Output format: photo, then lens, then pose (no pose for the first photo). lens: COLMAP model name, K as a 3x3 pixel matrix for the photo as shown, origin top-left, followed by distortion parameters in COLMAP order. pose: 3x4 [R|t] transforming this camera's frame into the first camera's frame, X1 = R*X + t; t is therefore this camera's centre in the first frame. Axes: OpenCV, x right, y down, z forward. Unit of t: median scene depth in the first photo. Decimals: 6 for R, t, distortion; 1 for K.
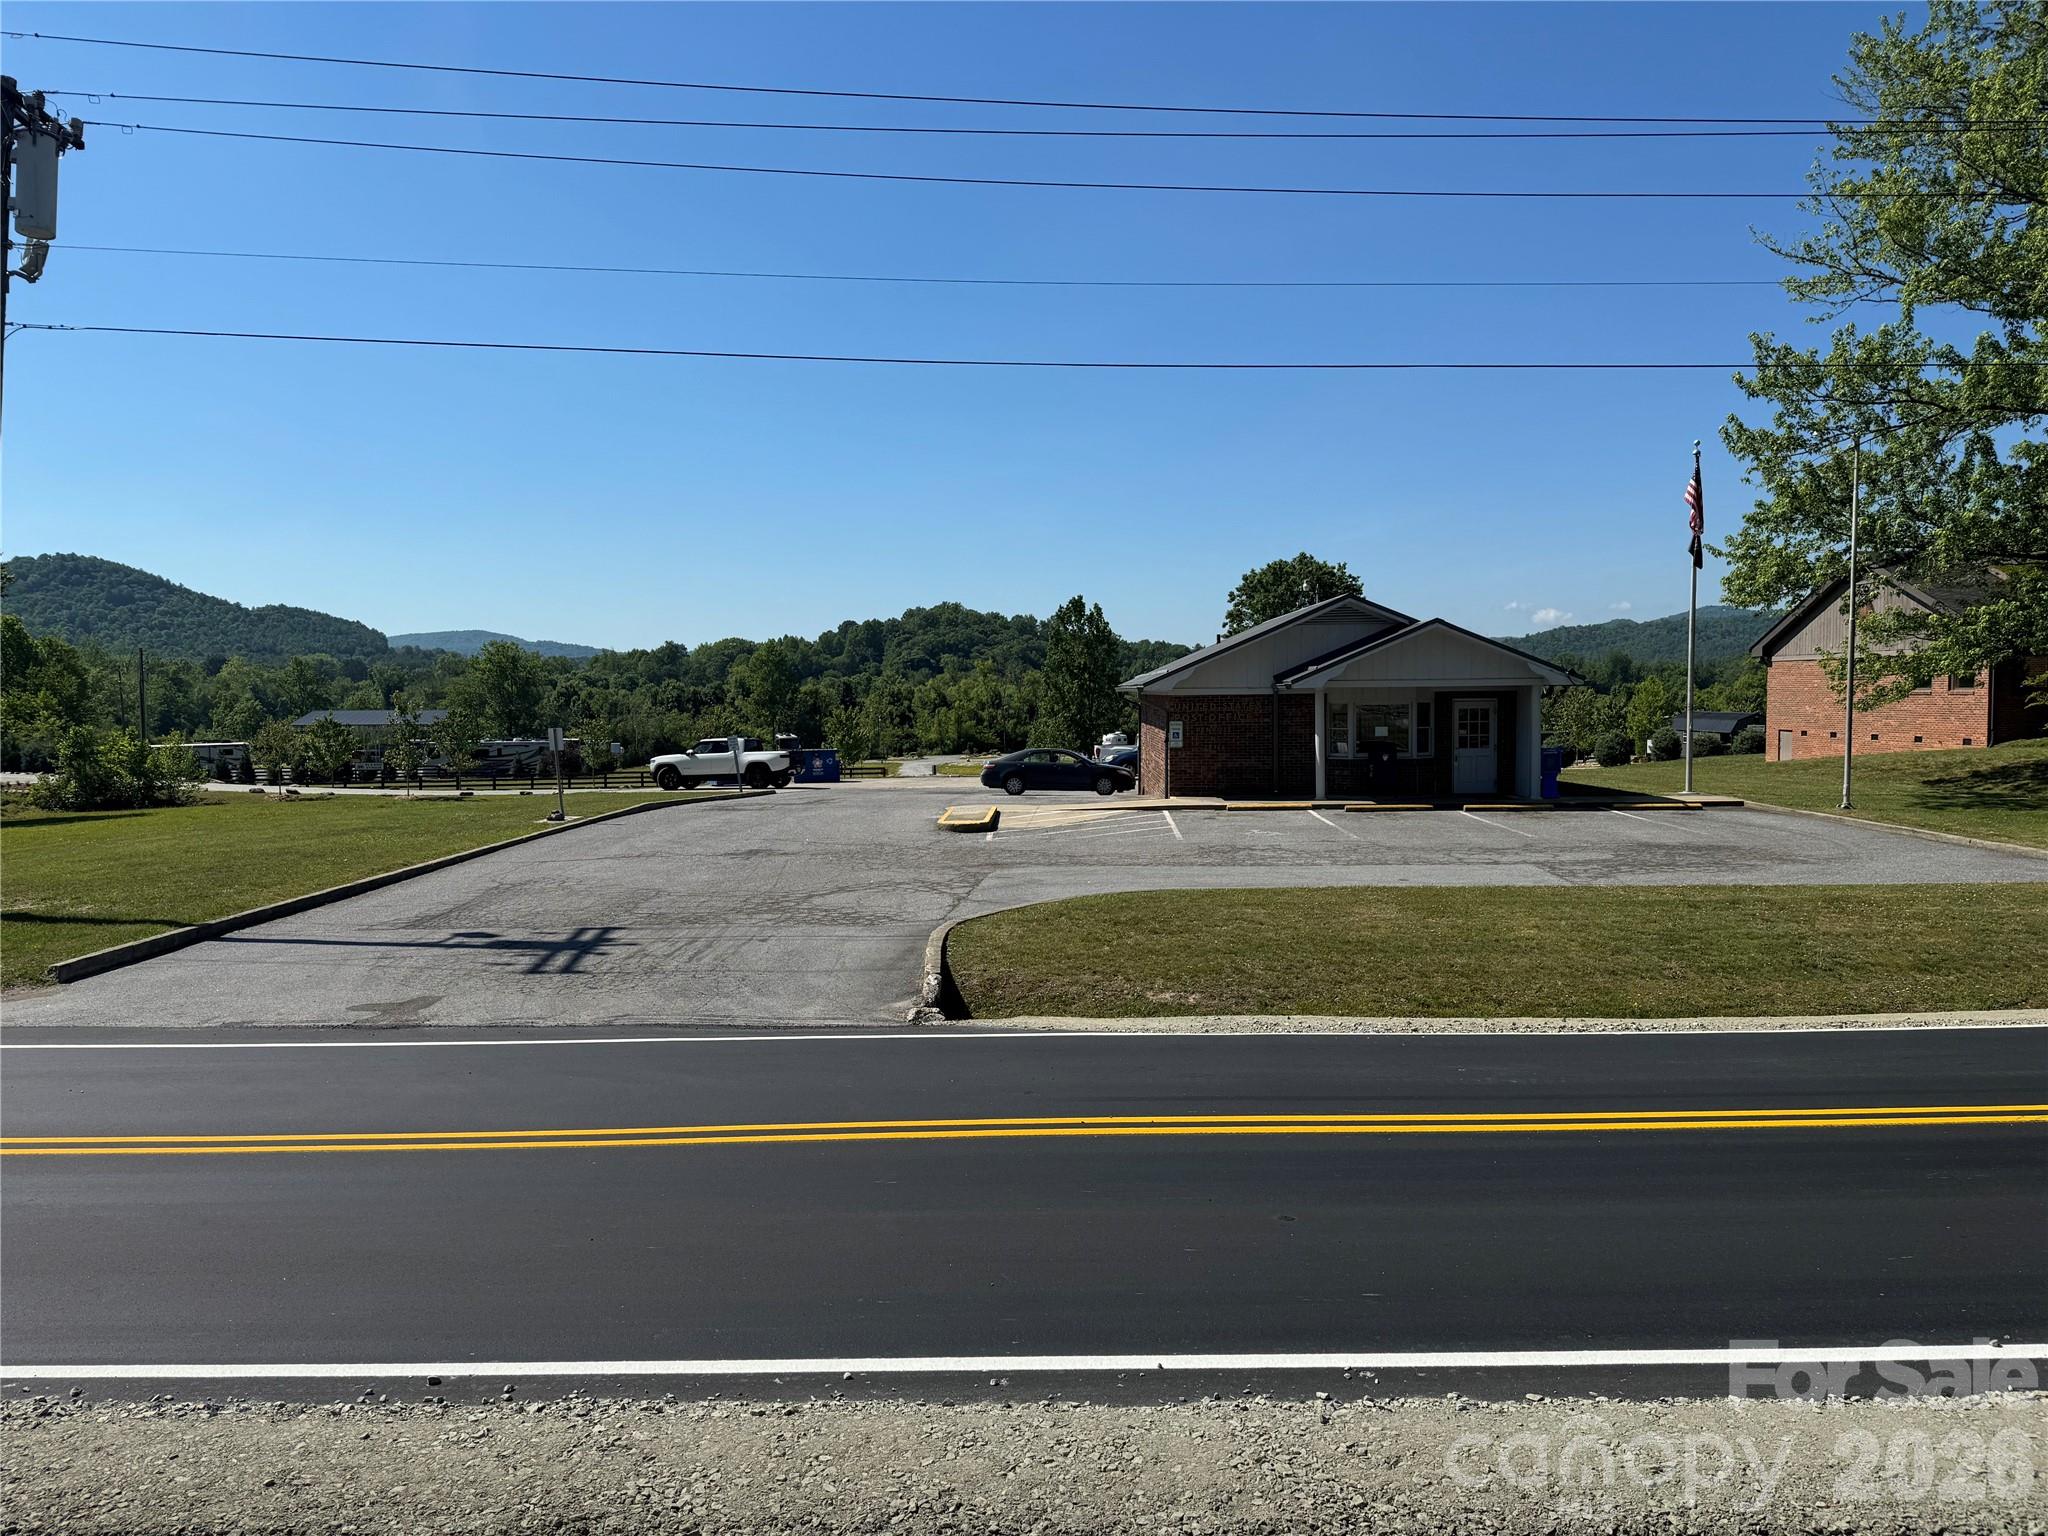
lens RADIAL K [[1432.4, 0, 1008.8], [0, 1432.4, 762.1], [0, 0, 1]] dist [0.071941, -0.103734]
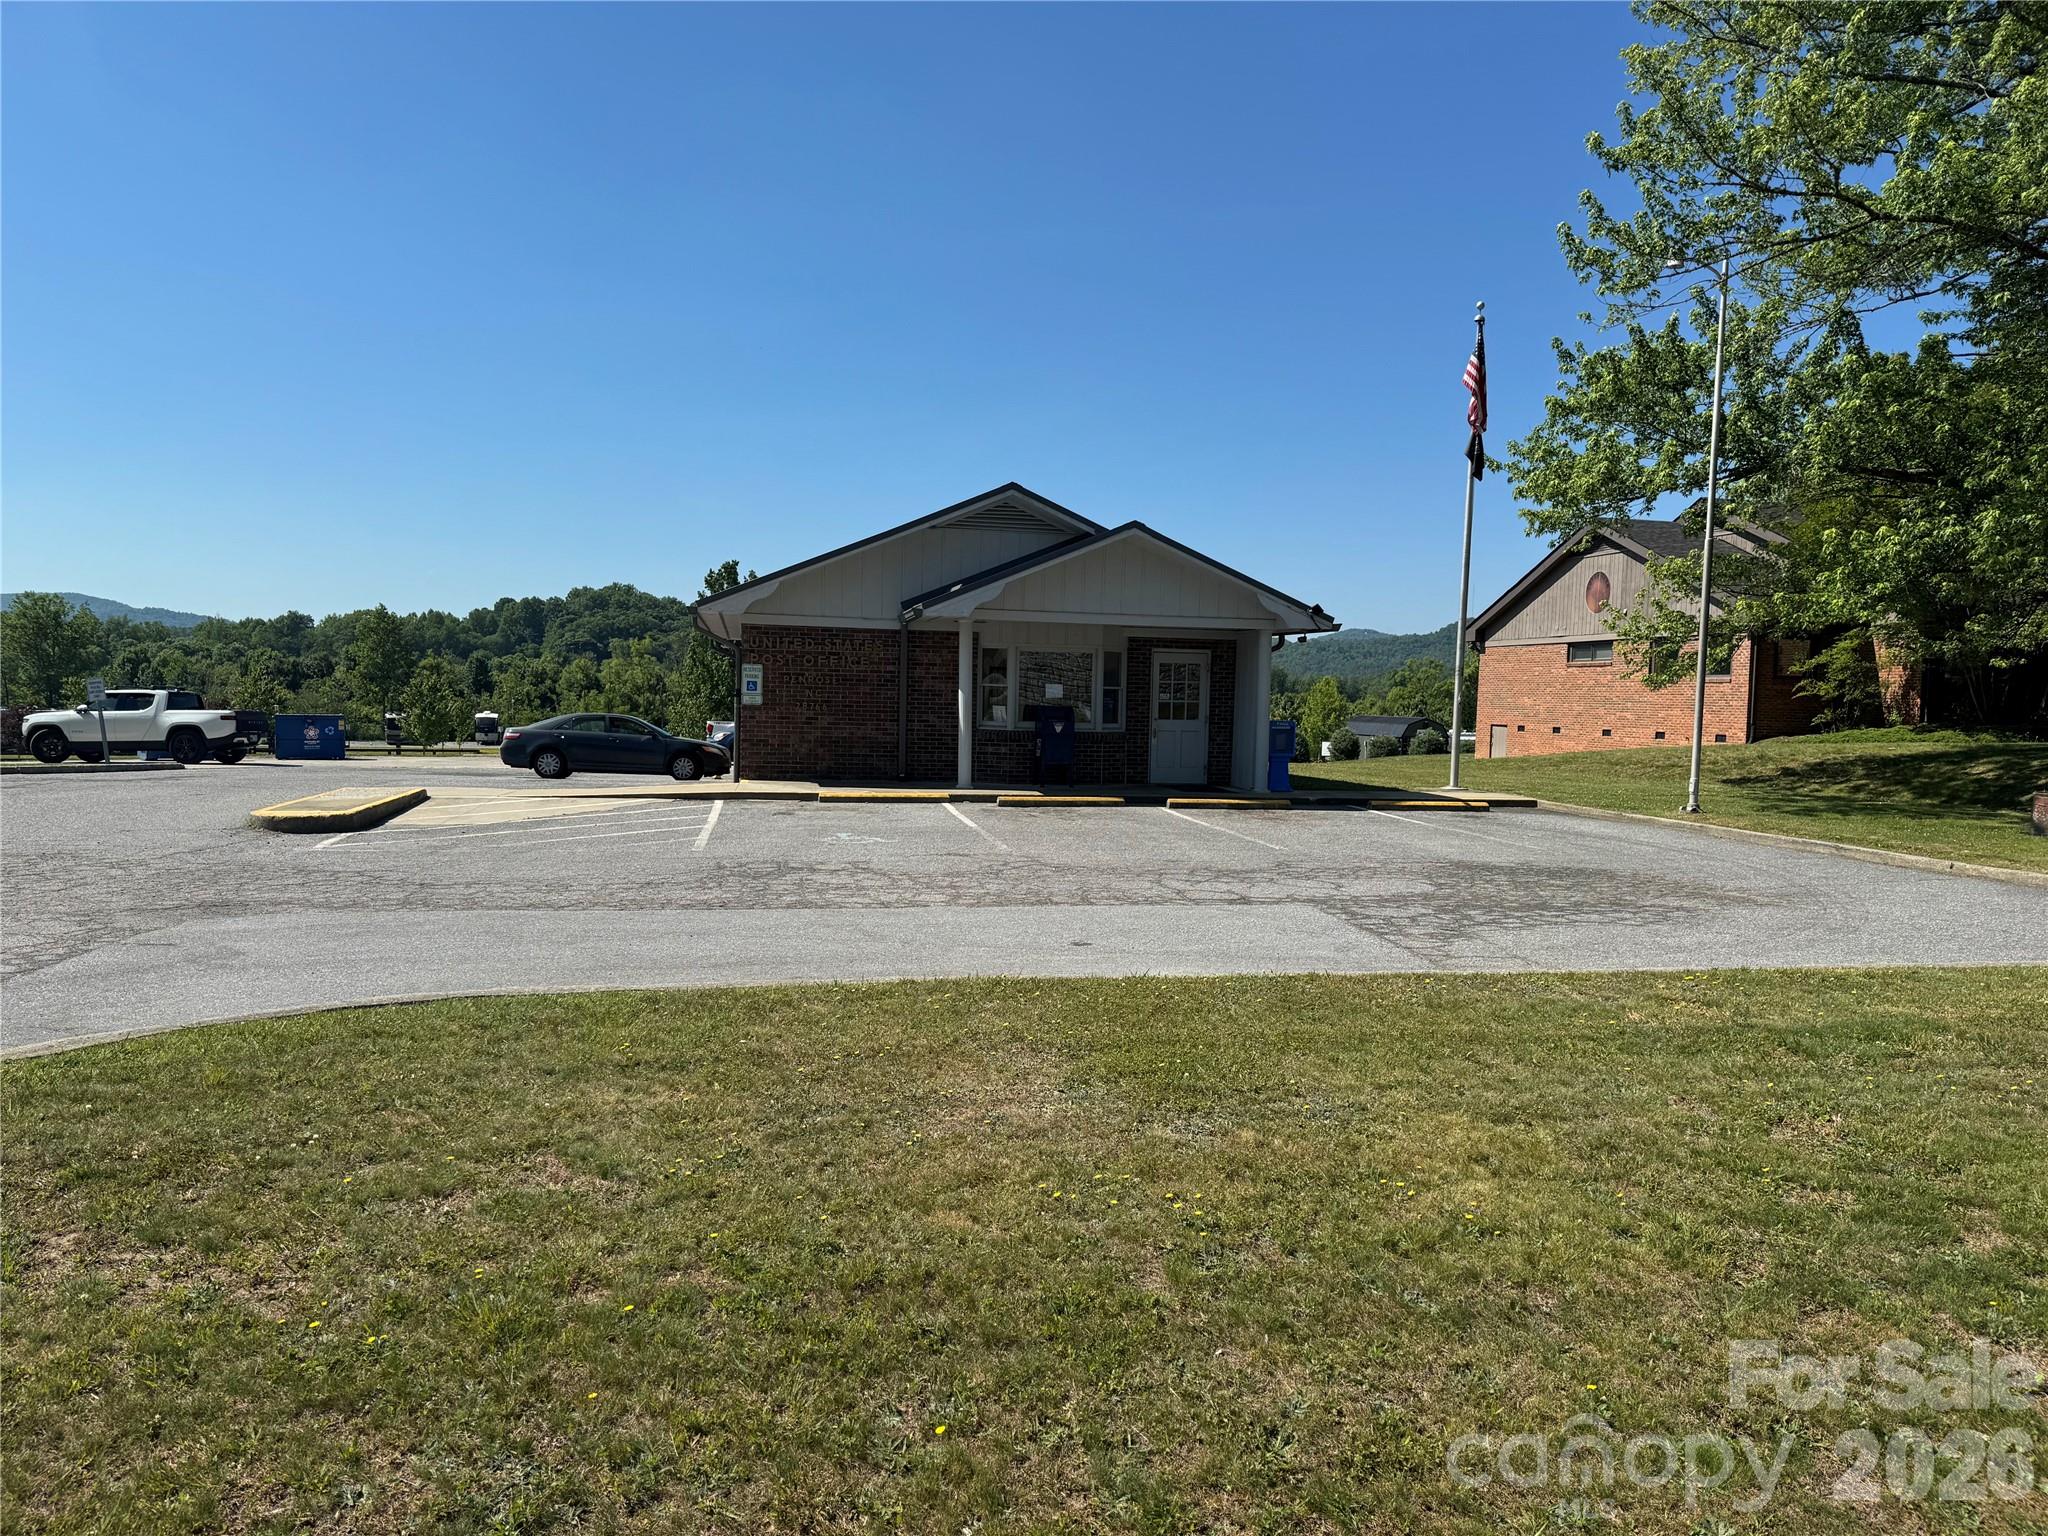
lens RADIAL K [[1432.4, 0, 1043.8], [0, 1432.4, 761.6], [0, 0, 1]] dist [0.071941, -0.103734]
pose [[0.970677, 0.023996, 0.239188, 0.089028], [-0.024098, 0.999706, -0.002495, 0.013909], [-0.239178, -0.003342, 0.970970, 0.327688]]
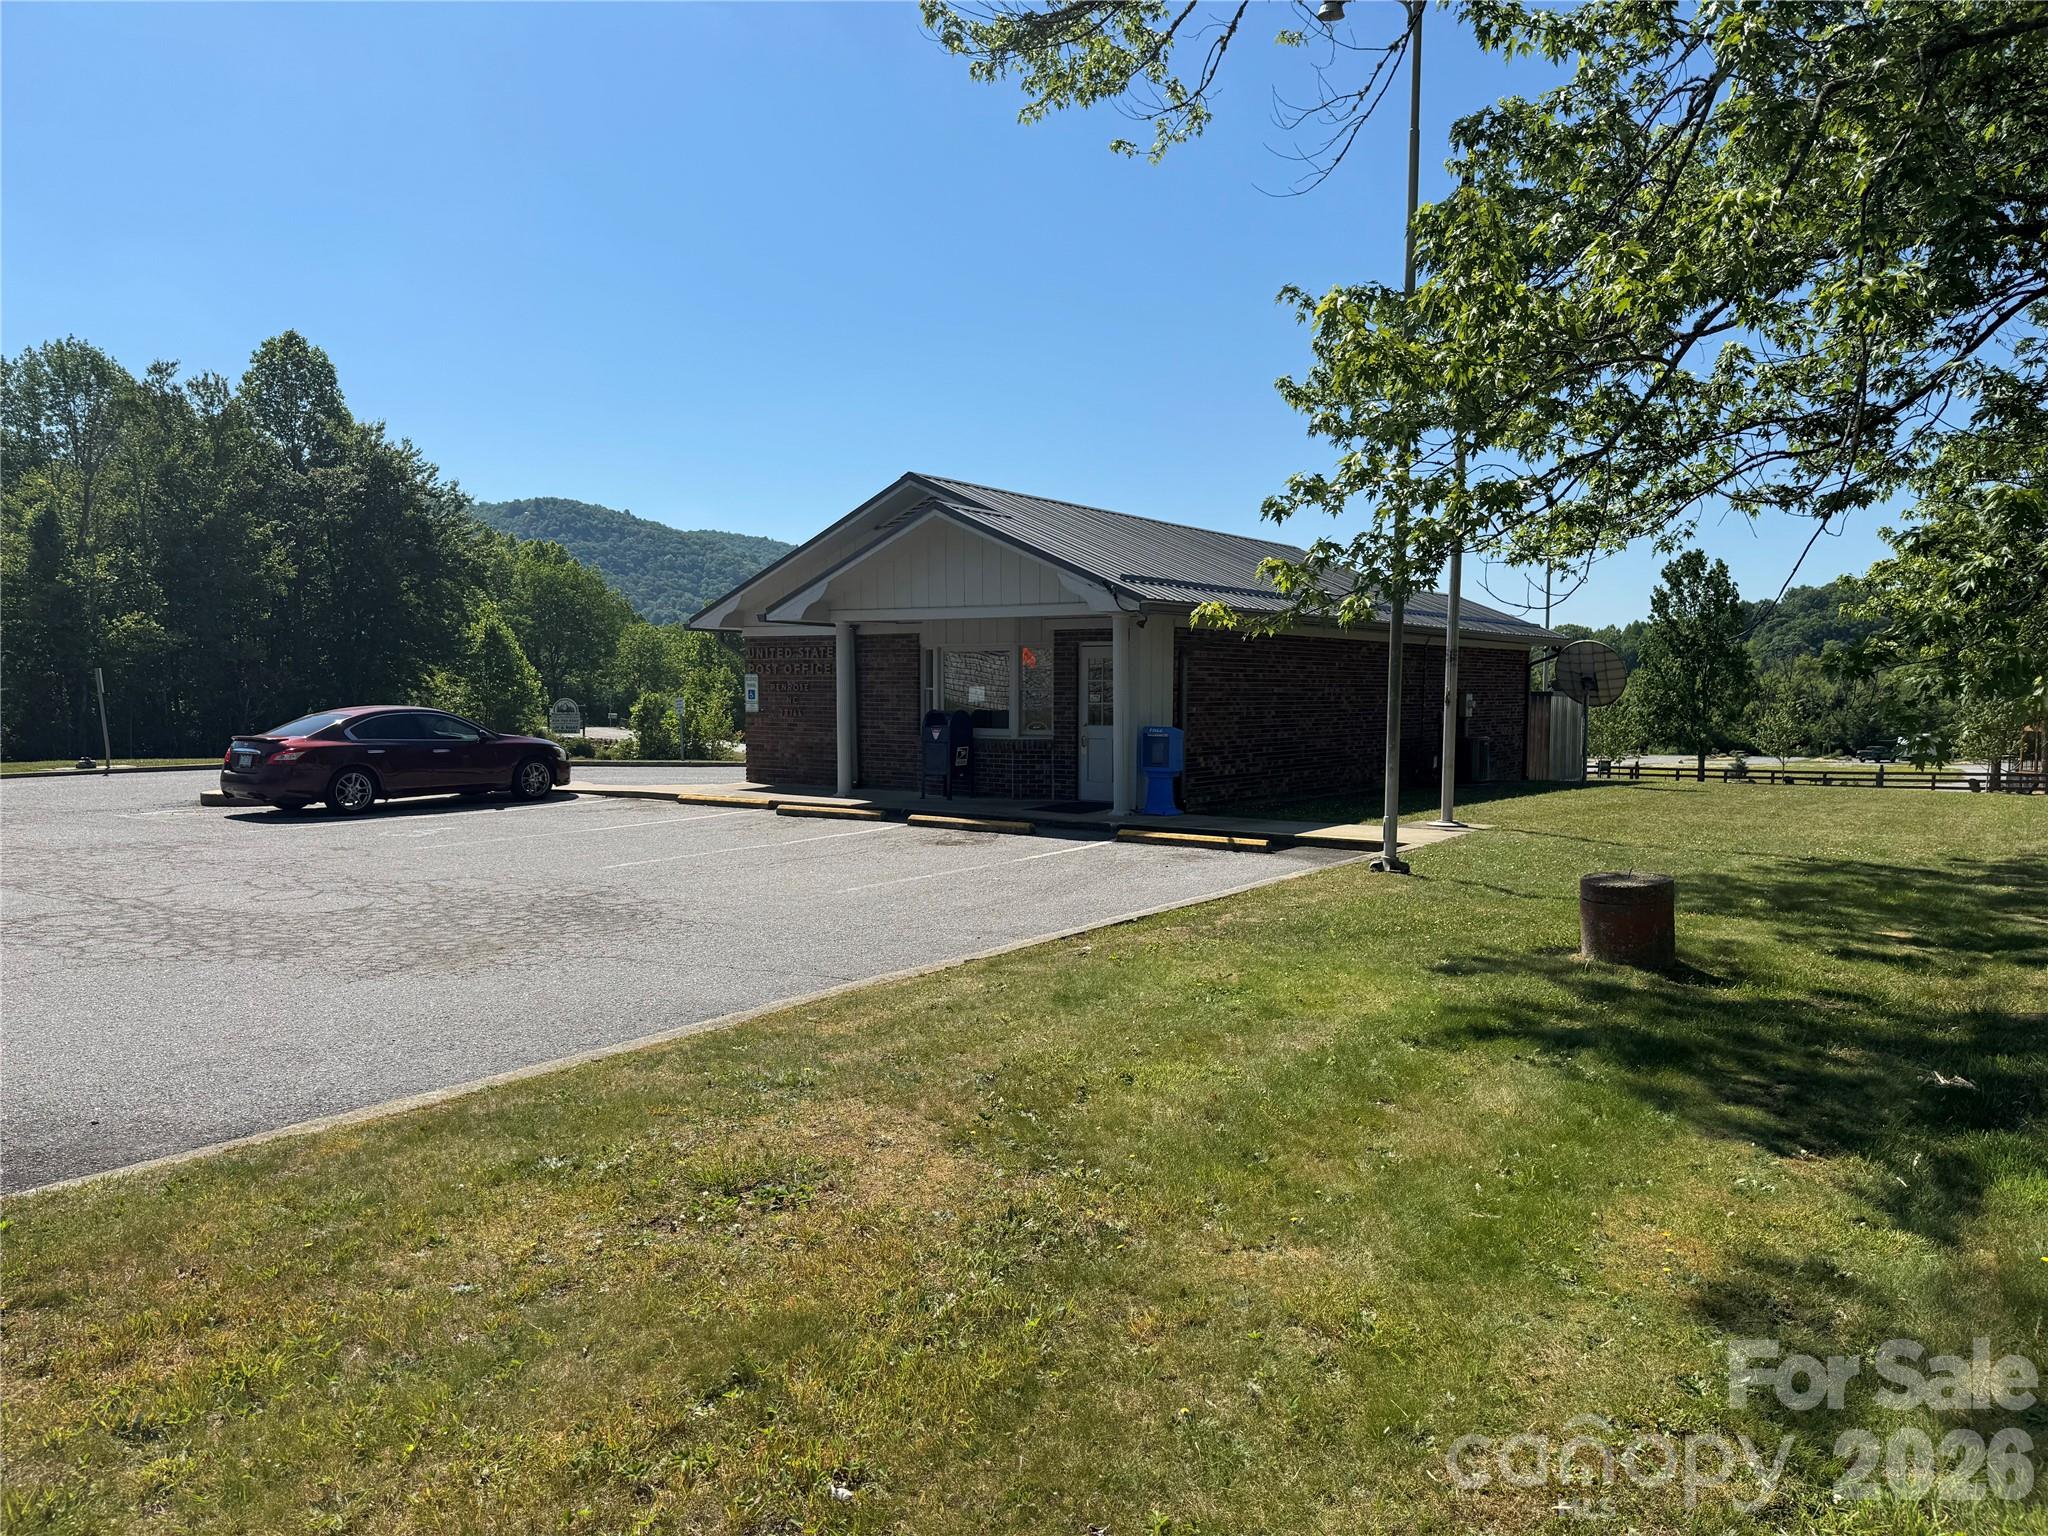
lens RADIAL K [[1432.4, 0, 1021.8], [0, 1432.4, 763.2], [0, 0, 1]] dist [0.071941, -0.103734]
pose [[0.831950, 0.044541, -0.553060, 0.607913], [-0.040727, 0.998986, 0.019190, -0.004131], [0.553354, 0.006559, 0.832920, 0.483031]]
